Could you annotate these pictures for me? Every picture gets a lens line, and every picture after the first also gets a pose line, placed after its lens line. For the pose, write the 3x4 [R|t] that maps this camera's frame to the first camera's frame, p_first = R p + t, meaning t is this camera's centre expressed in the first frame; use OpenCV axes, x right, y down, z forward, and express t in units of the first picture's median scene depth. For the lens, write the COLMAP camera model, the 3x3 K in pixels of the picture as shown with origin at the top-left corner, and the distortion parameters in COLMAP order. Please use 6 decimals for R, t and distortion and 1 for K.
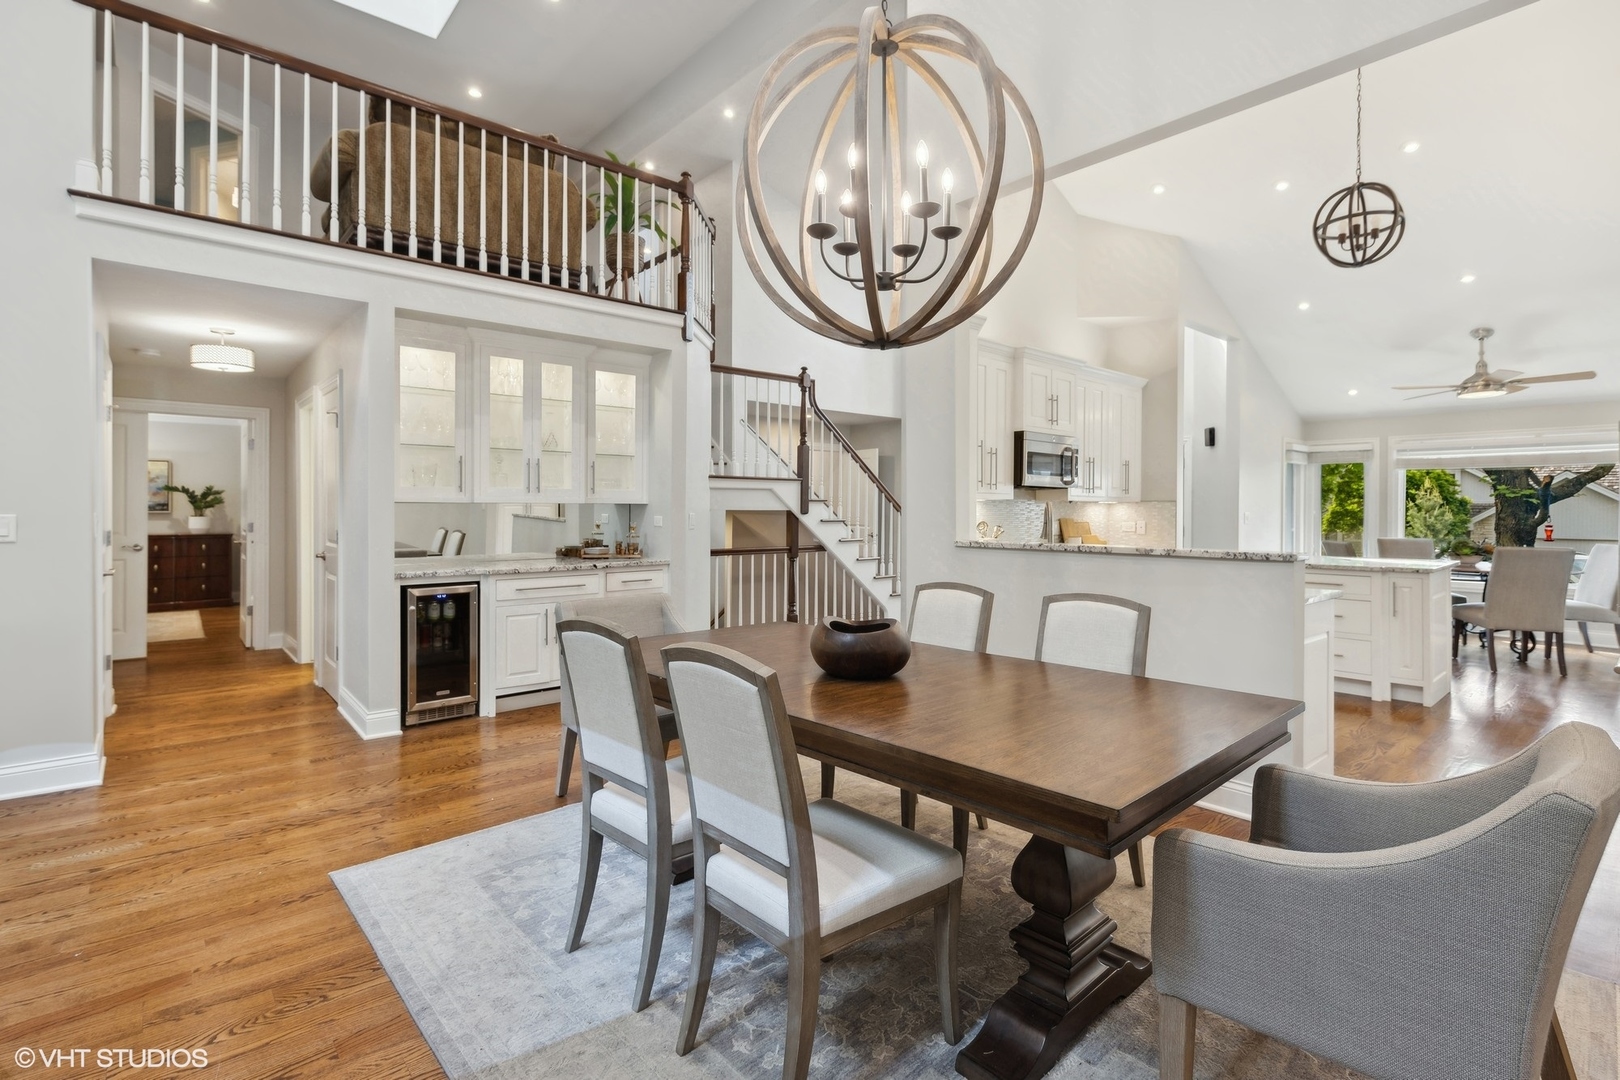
lens RADIAL K [[751.8, 0, 819.2], [0, 751.8, 503.3], [0, 0, 1]] dist [0.006035, 0.000941]
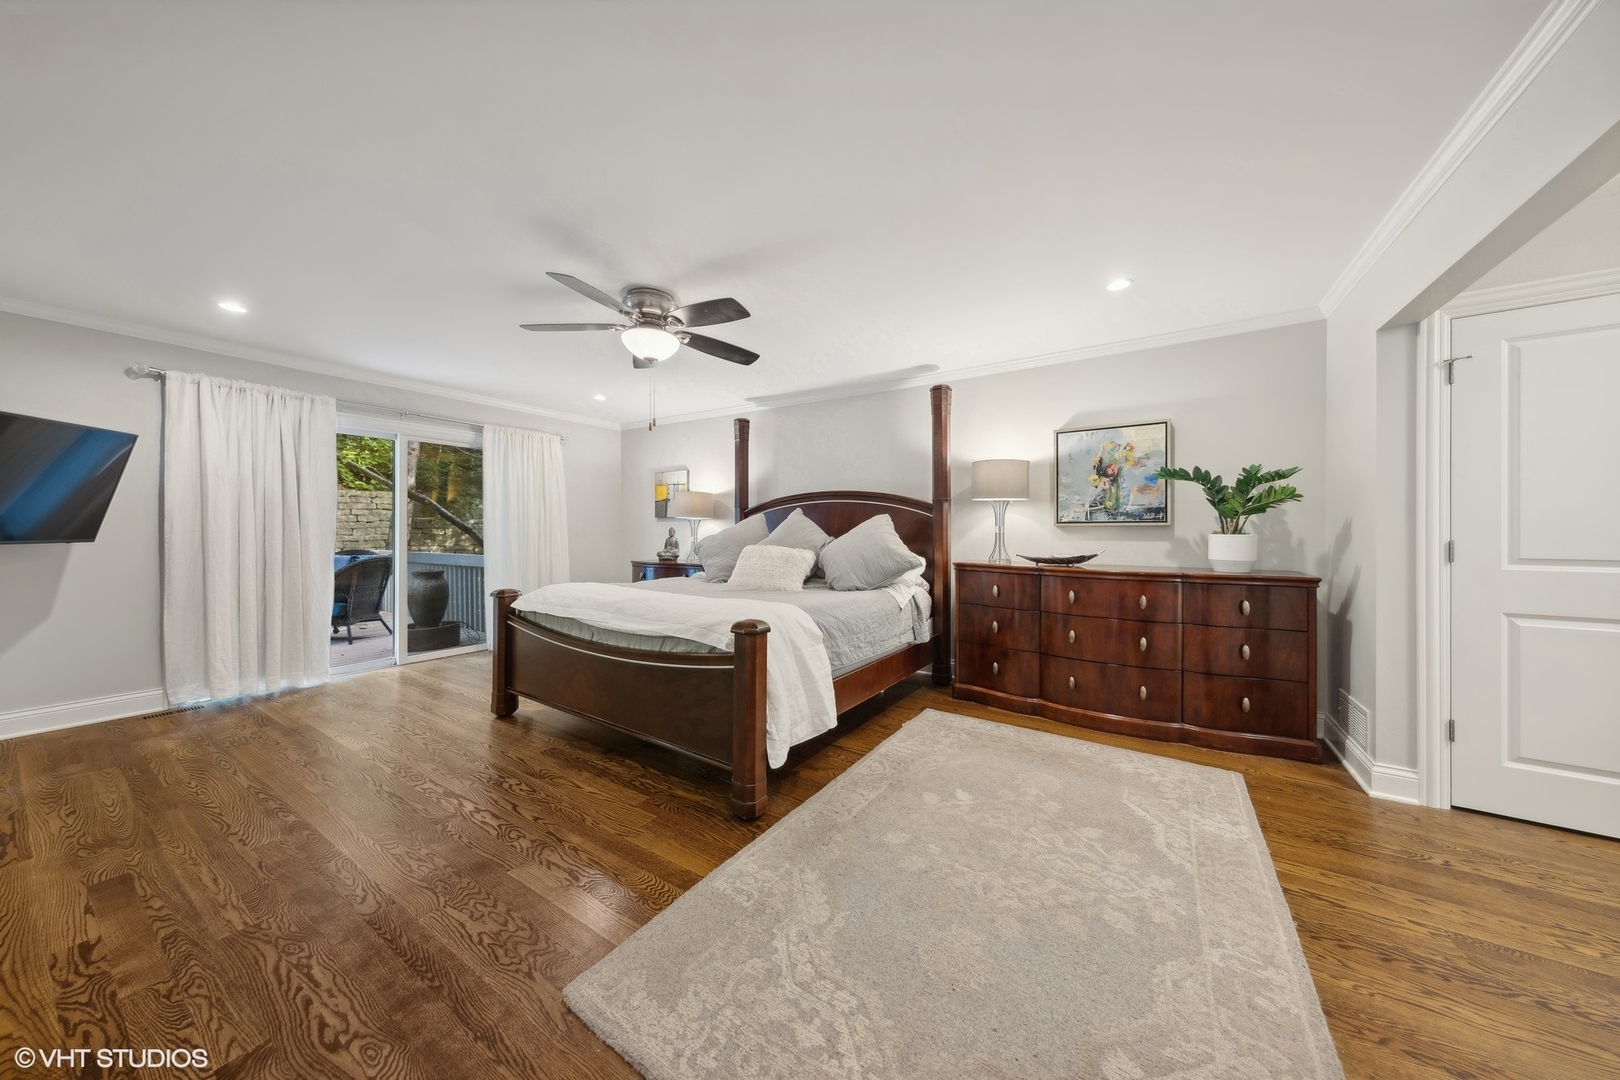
lens RADIAL K [[501.7, 0, 818.3], [0, 501.7, 533.2], [0, 0, 1]] dist [0.001086, -0.000025]
pose [[0.258576, -0.001160, -0.965990, -0.607563], [0.009536, 0.999954, 0.001352, 0.014515], [0.965944, -0.009561, 0.258576, 0.699554]]
